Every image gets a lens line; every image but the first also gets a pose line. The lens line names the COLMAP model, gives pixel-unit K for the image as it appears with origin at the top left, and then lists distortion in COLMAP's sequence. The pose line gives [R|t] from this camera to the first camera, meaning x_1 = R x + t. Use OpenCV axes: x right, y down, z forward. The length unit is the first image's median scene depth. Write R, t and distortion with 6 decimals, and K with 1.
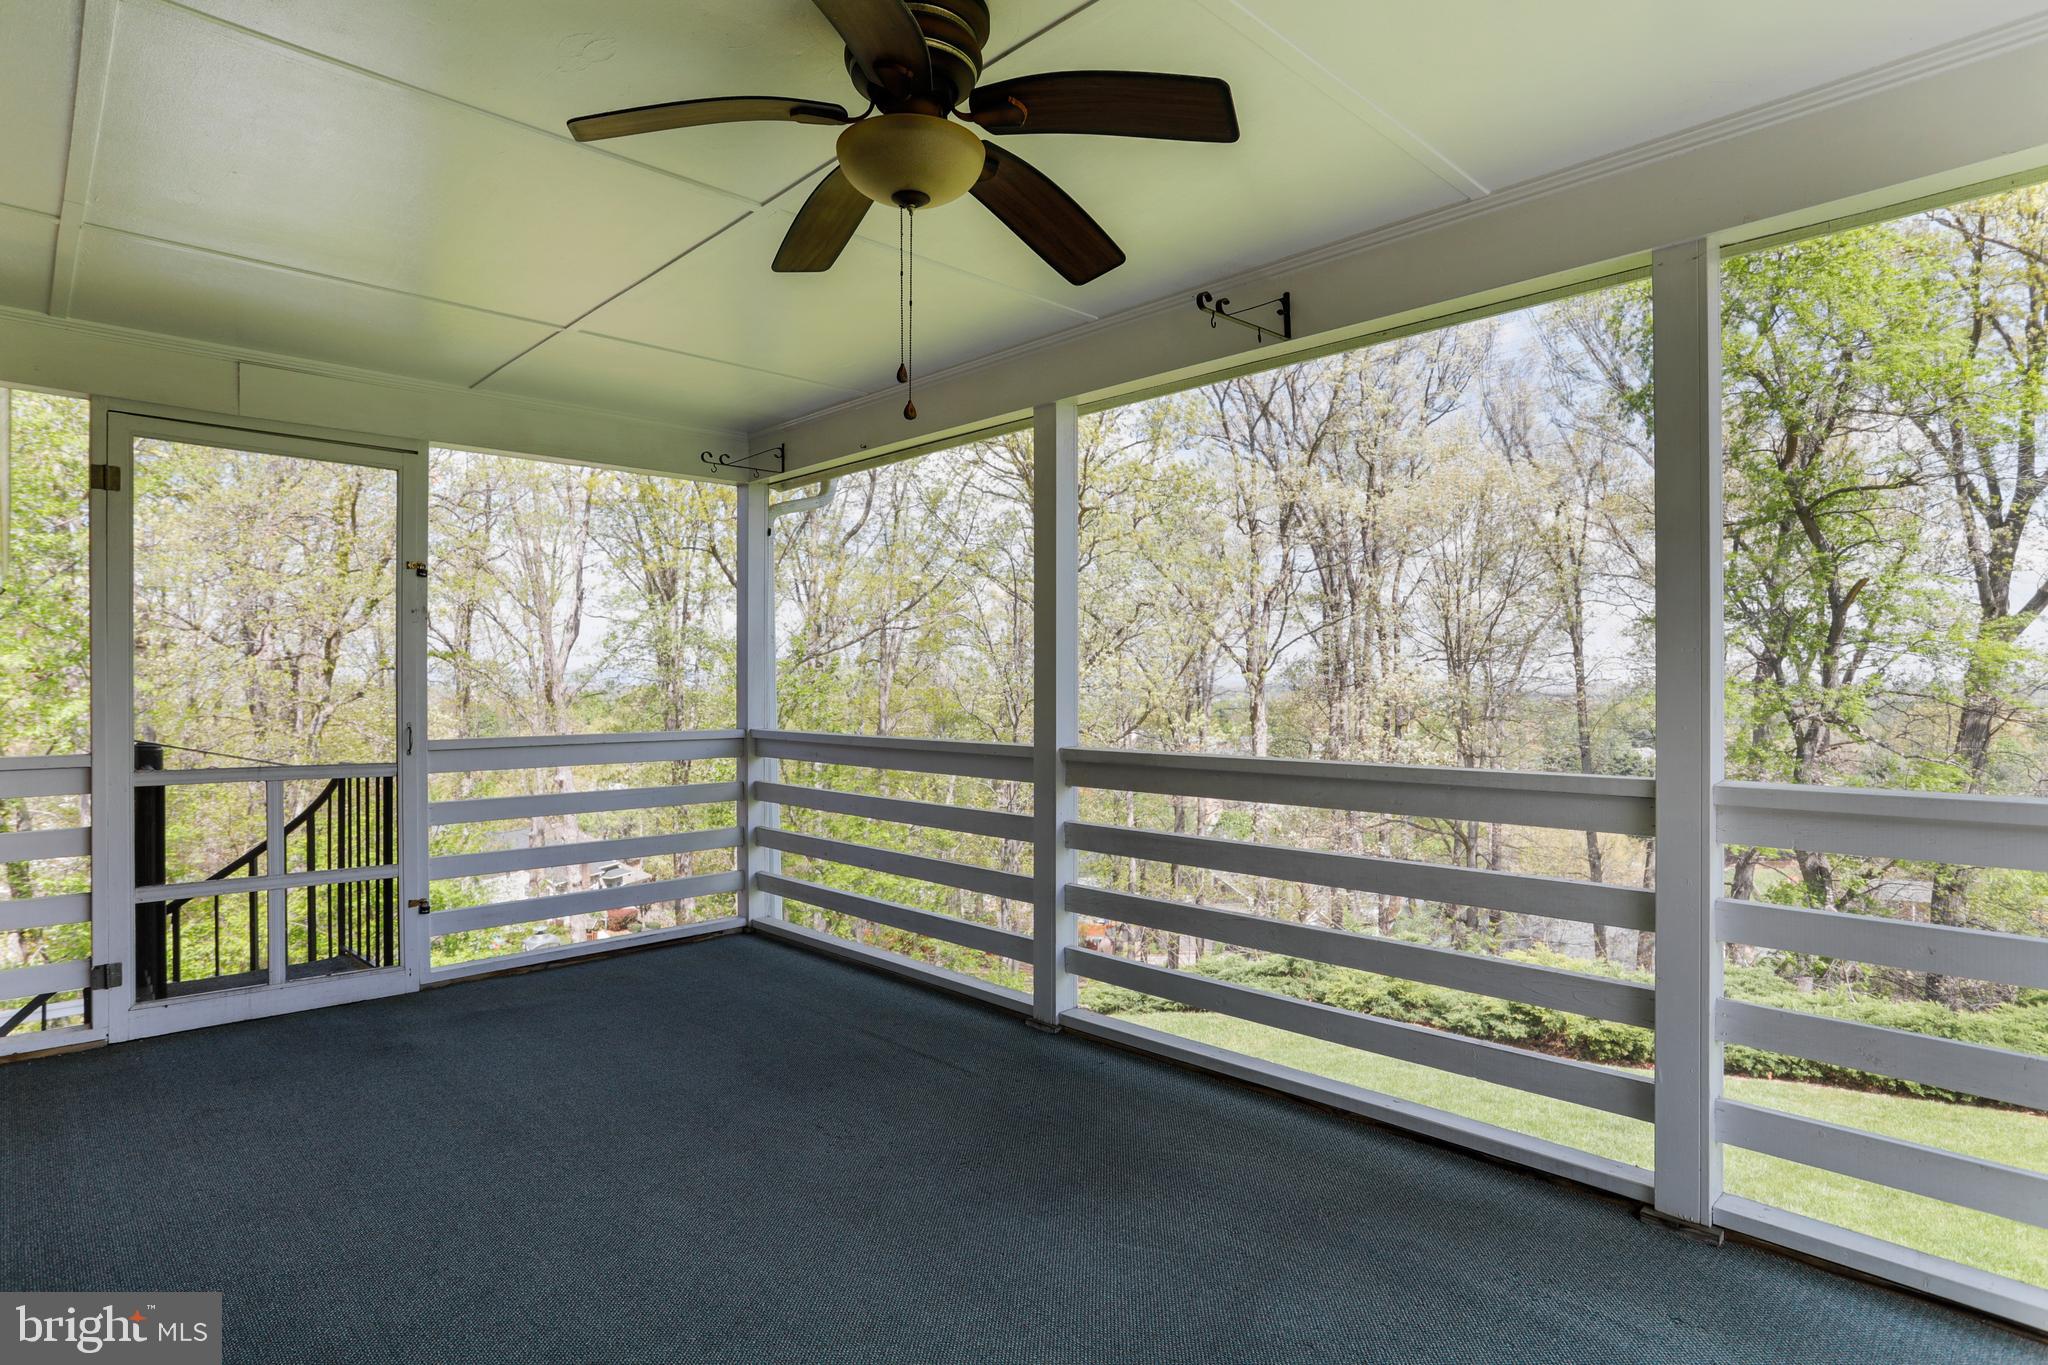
lens RADIAL K [[1146.4, 0, 1024.0], [0, 1146.4, 682.5], [0, 0, 1]] dist [0.002342, 0.001275]
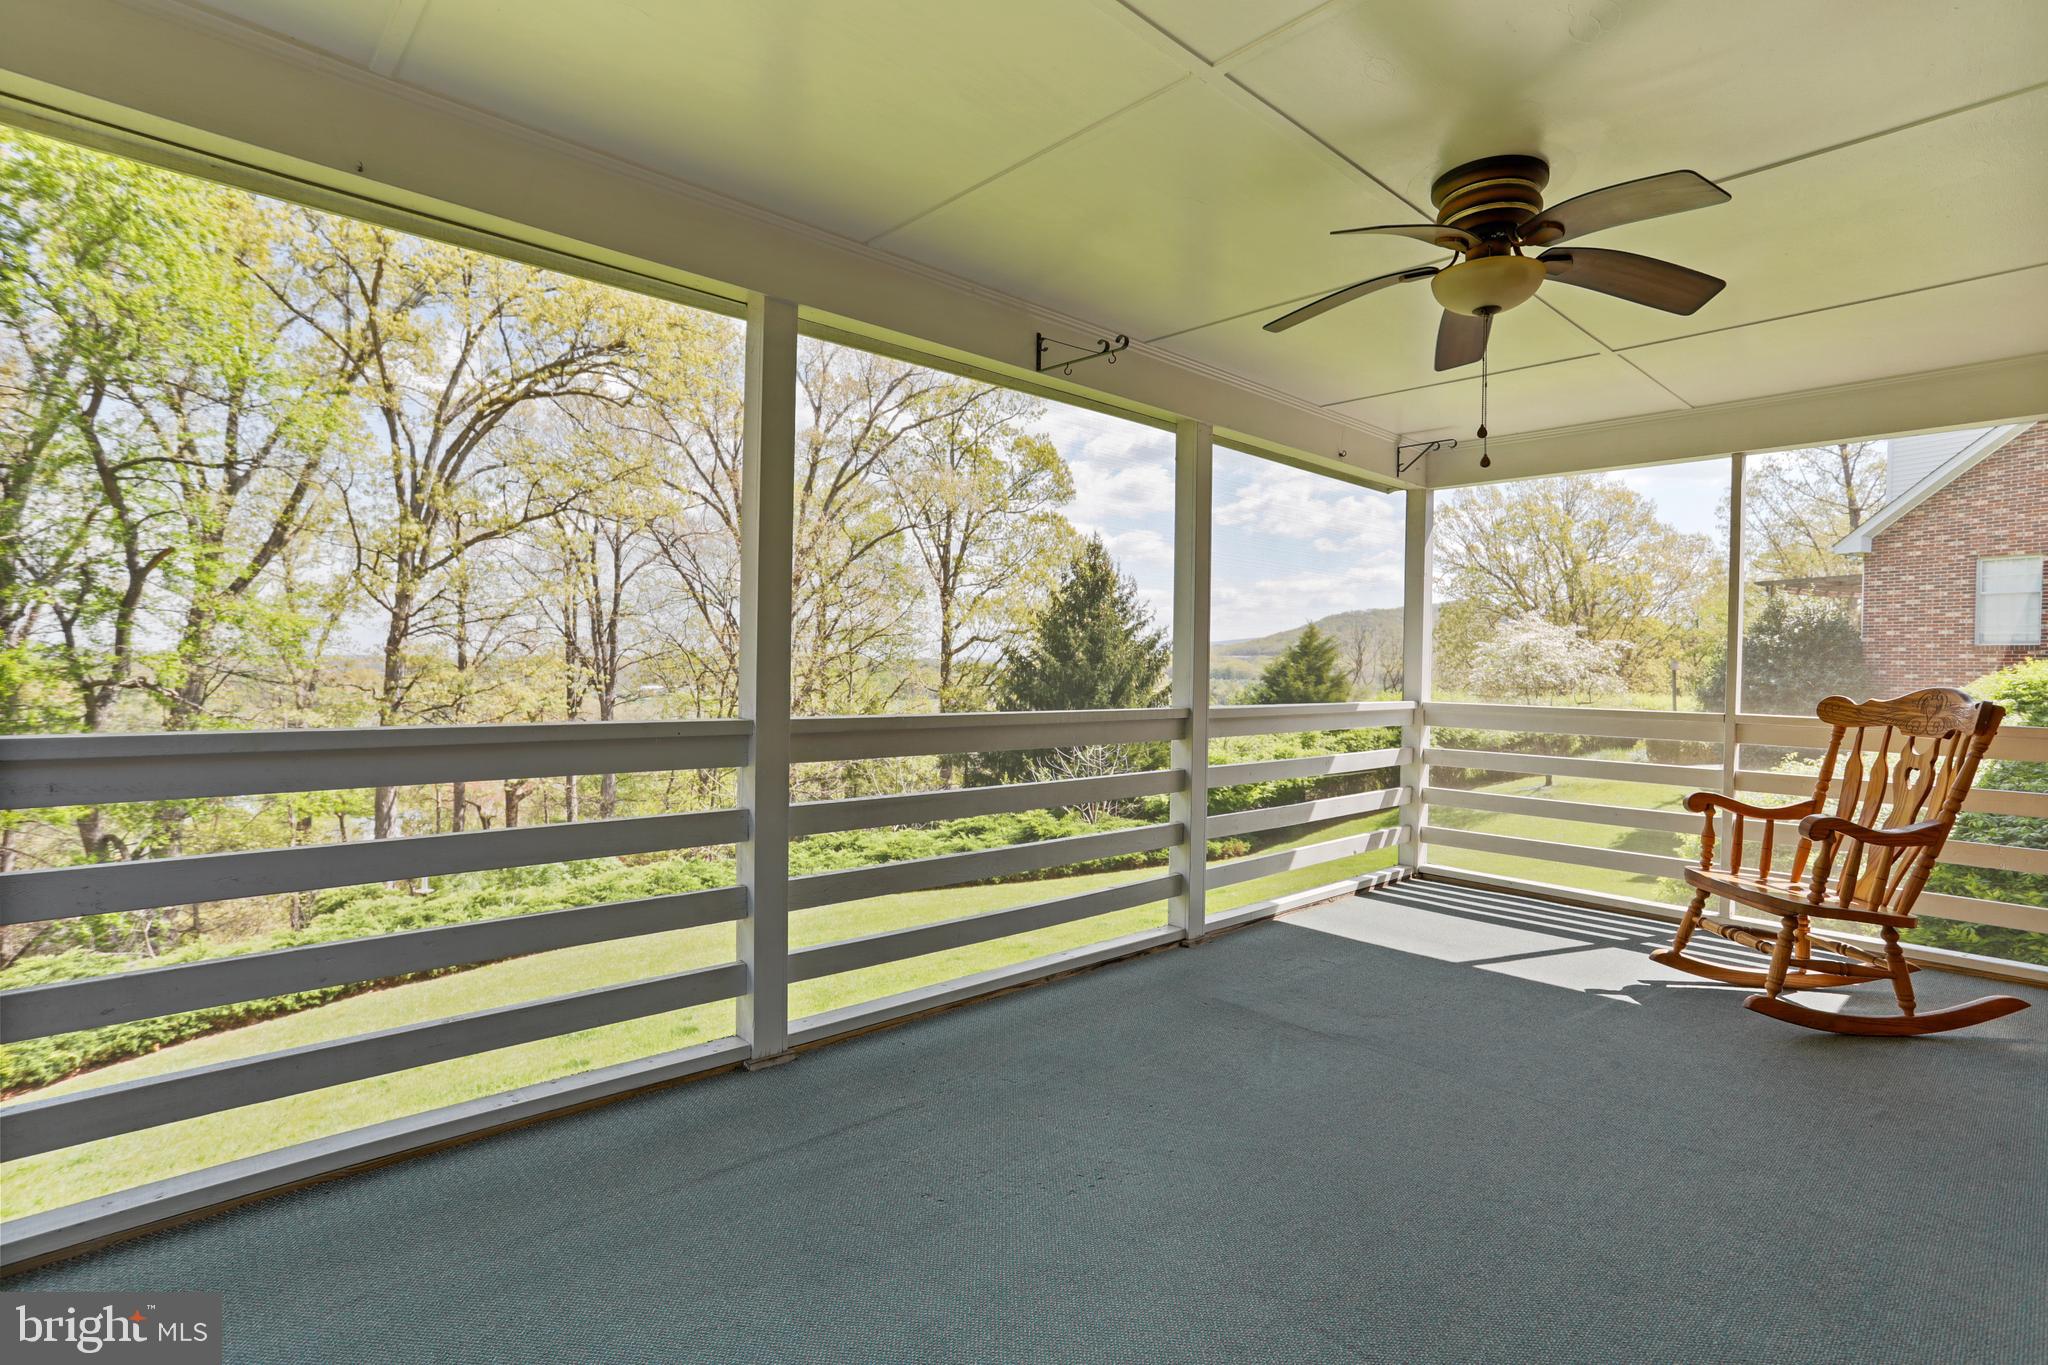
lens RADIAL K [[970.6, 0, 1065.5], [0, 970.6, 666.1], [0, 0, 1]] dist [0.020418, 0.000419]
pose [[0.014632, 0.000863, 0.999893, -0.195464], [-0.016388, 0.999866, -0.000623, 0.004385], [-0.999759, -0.016378, 0.014644, 0.226712]]
